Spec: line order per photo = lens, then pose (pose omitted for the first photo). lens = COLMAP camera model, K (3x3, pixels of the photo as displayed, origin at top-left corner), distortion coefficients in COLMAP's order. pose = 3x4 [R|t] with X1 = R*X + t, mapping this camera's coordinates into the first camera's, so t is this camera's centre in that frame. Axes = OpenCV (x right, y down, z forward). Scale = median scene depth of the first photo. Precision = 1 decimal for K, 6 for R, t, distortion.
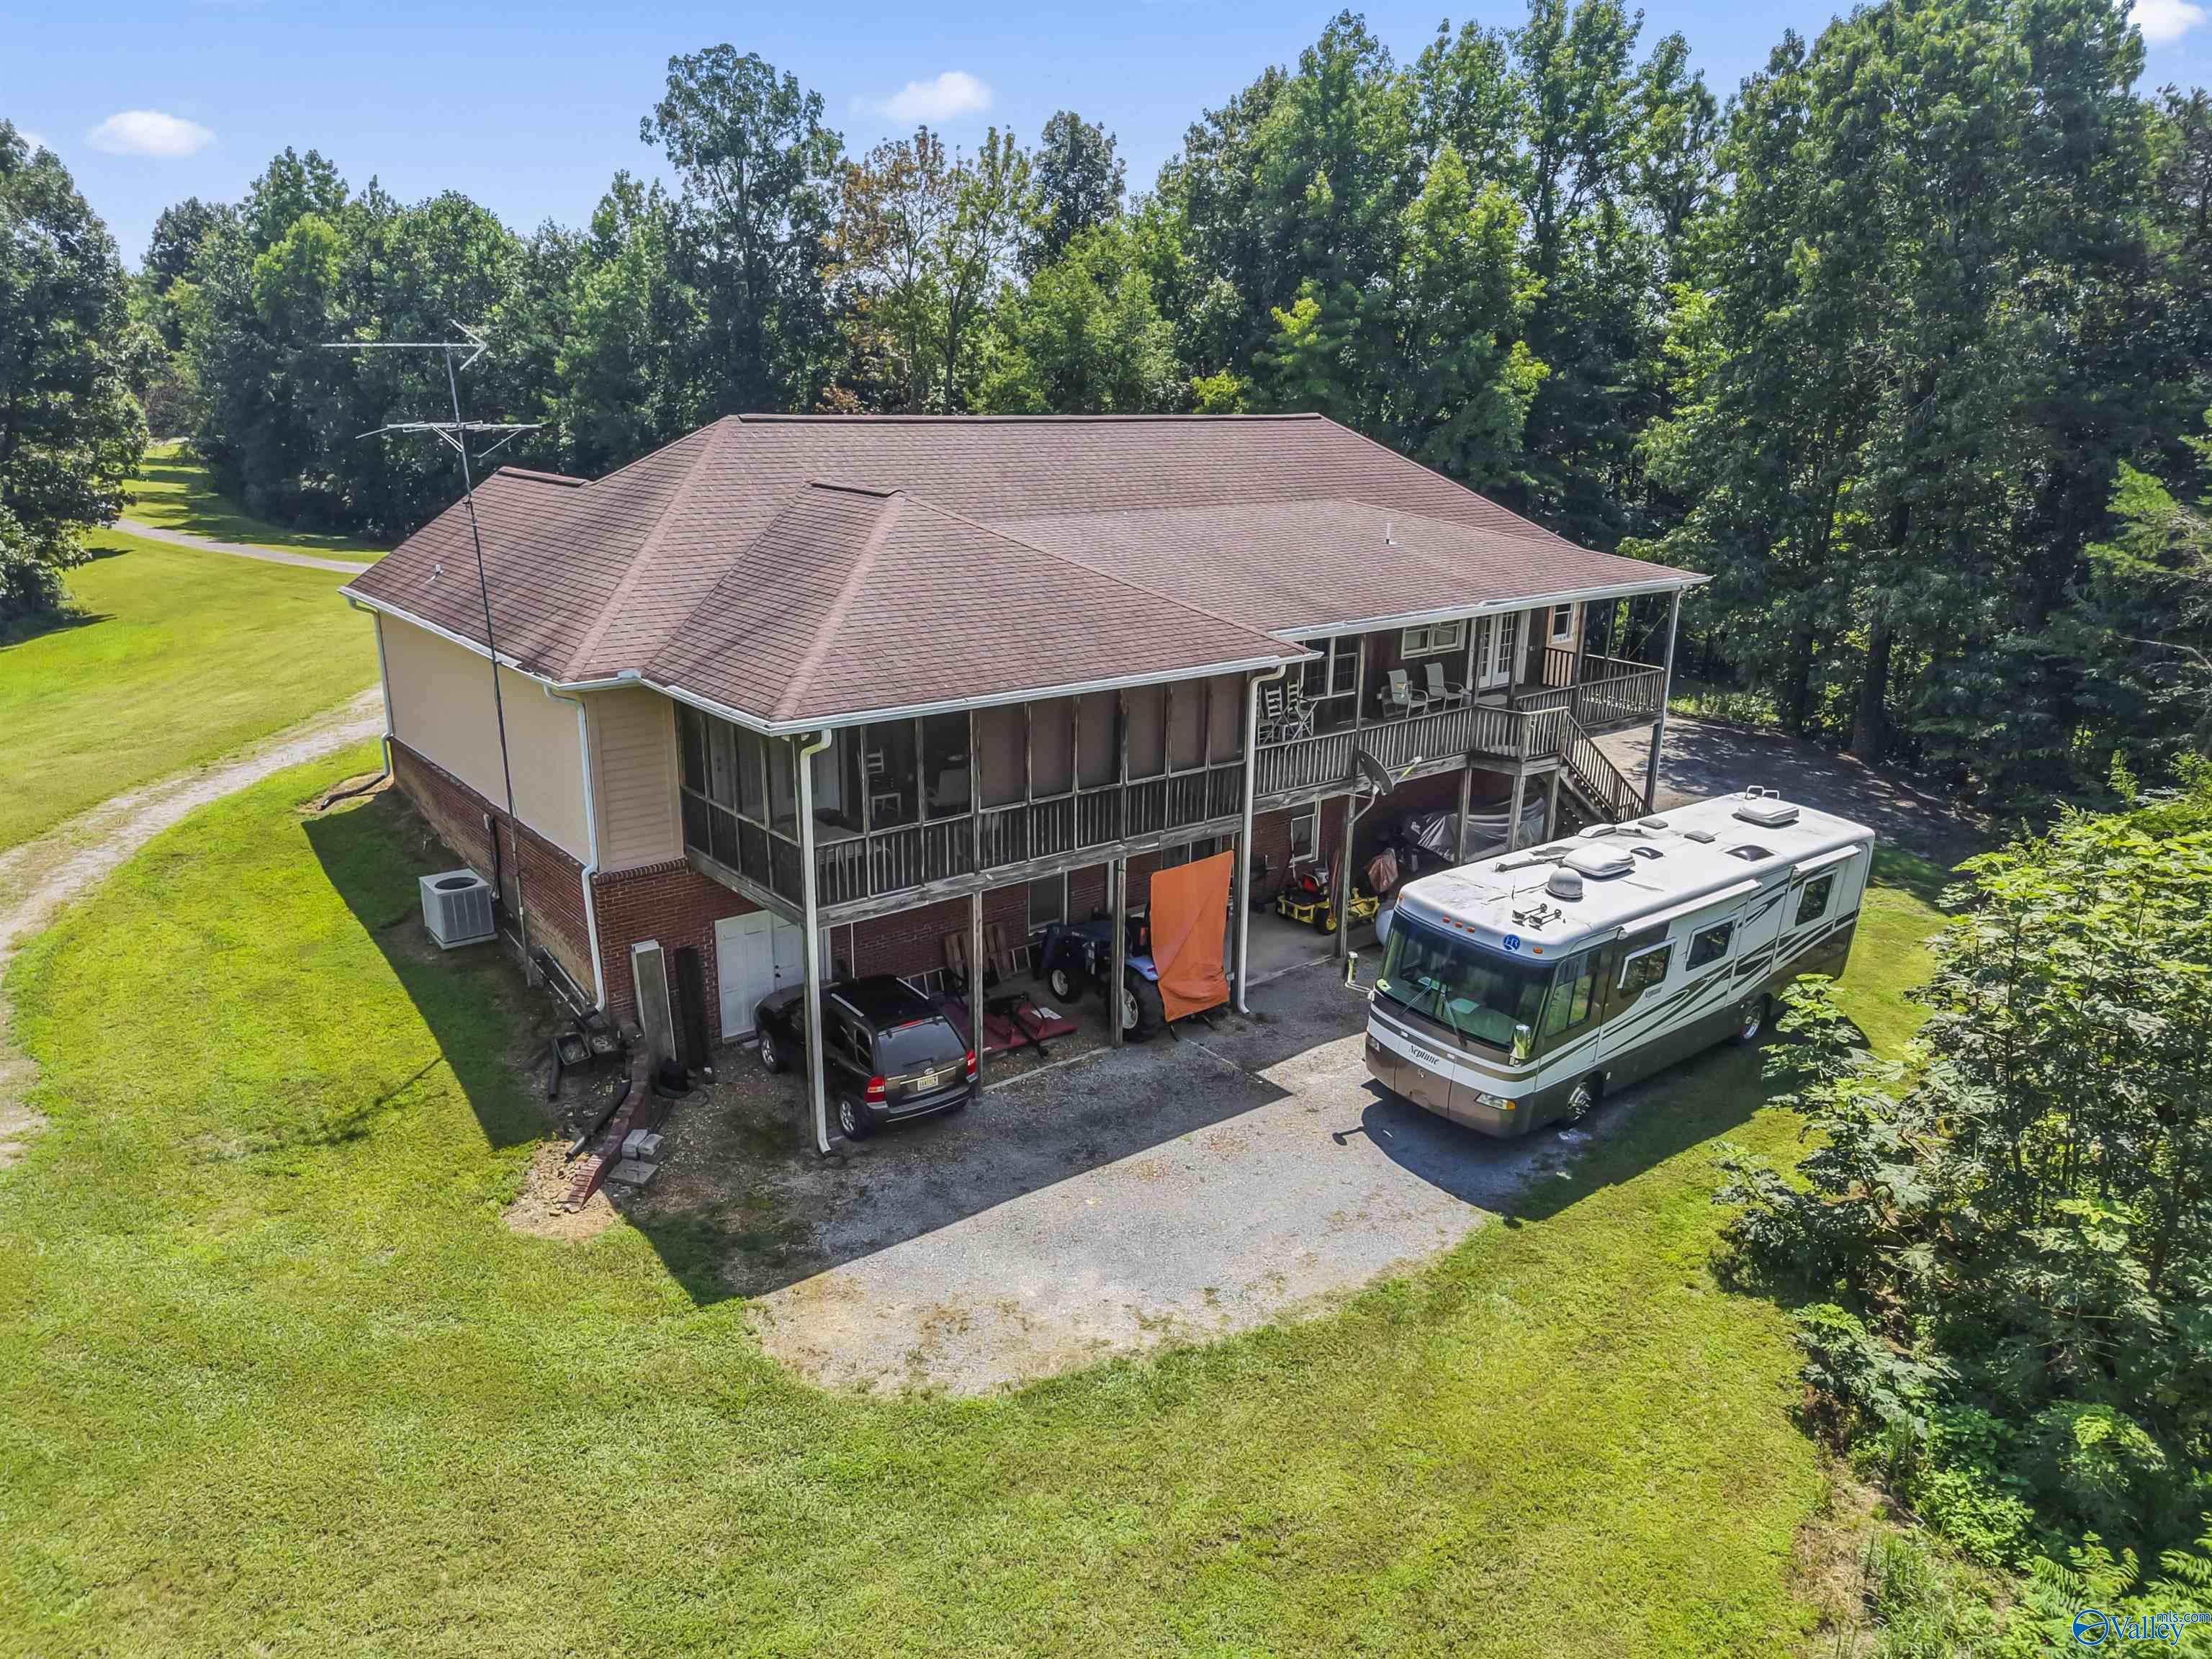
lens RADIAL K [[1488.8, 0, 1106.0], [0, 1488.8, 829.5], [0, 0, 1]] dist [0.042220, -0.045612]
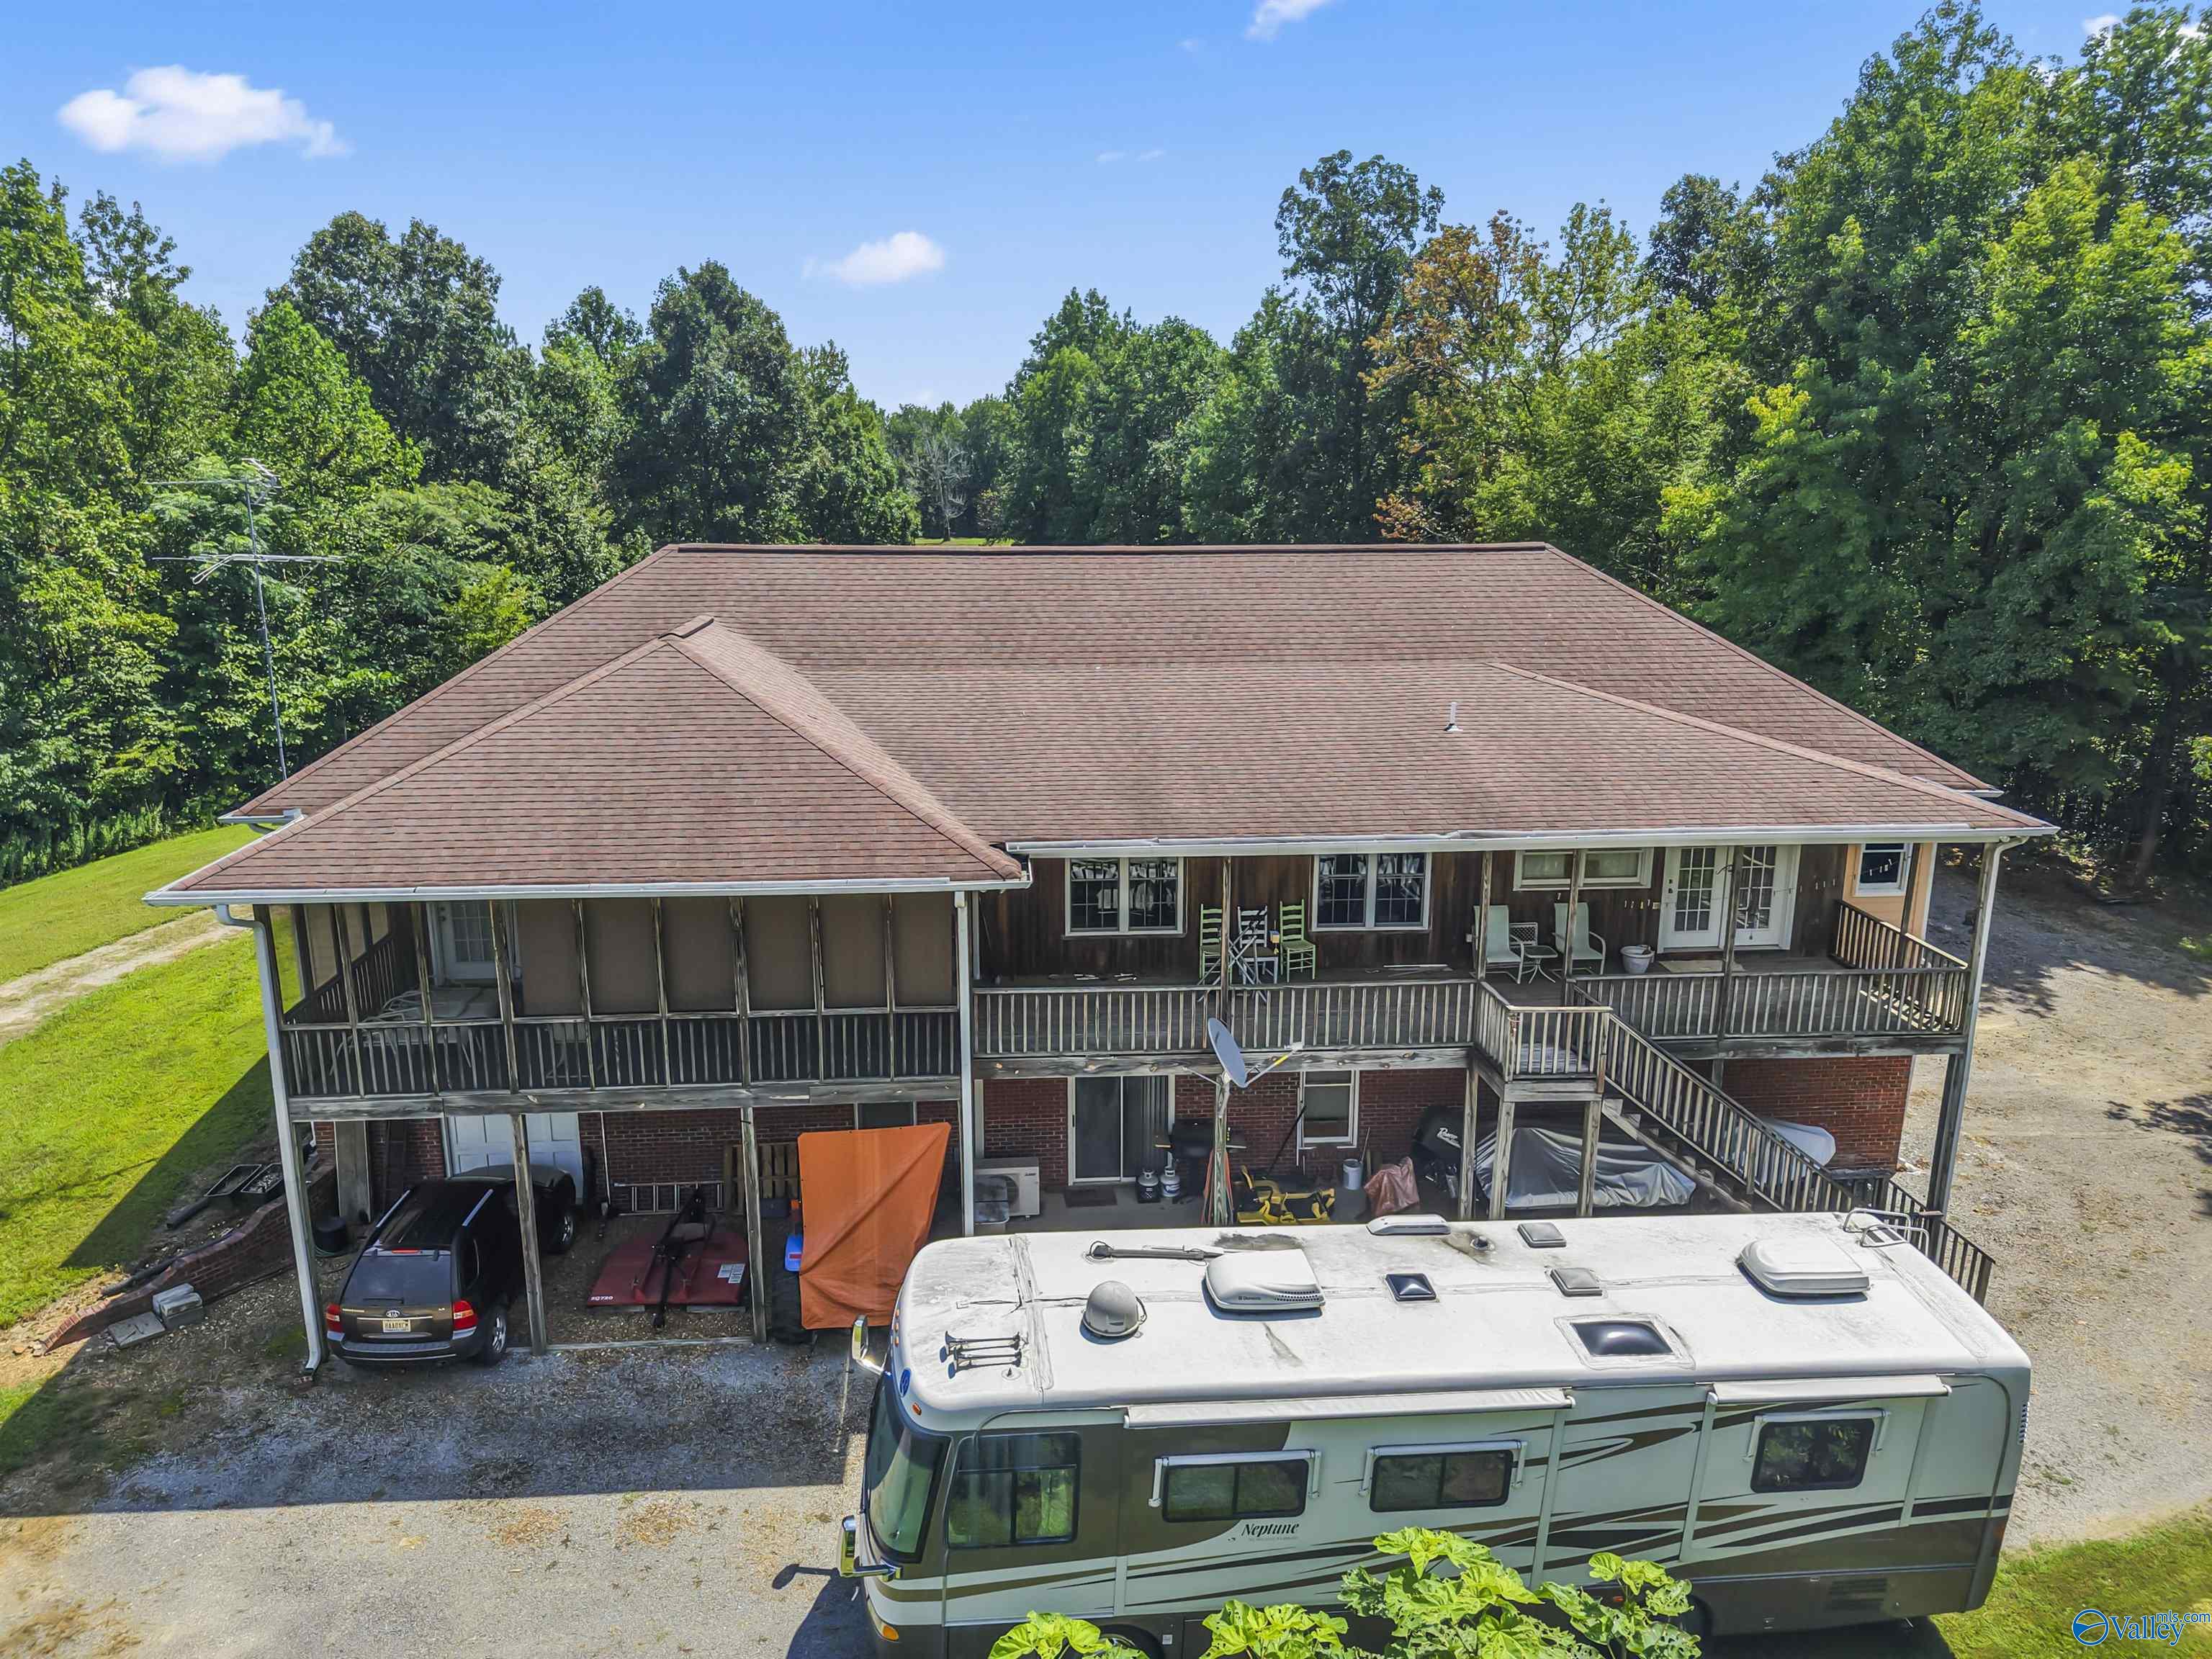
lens RADIAL K [[1488.8, 0, 1106.0], [0, 1488.8, 829.5], [0, 0, 1]] dist [0.042220, -0.045612]
pose [[0.828781, 0.119903, -0.546575, 0.550574], [-0.153165, 0.988079, -0.015490, -0.134422], [0.538202, 0.096555, 0.837267, 0.398146]]
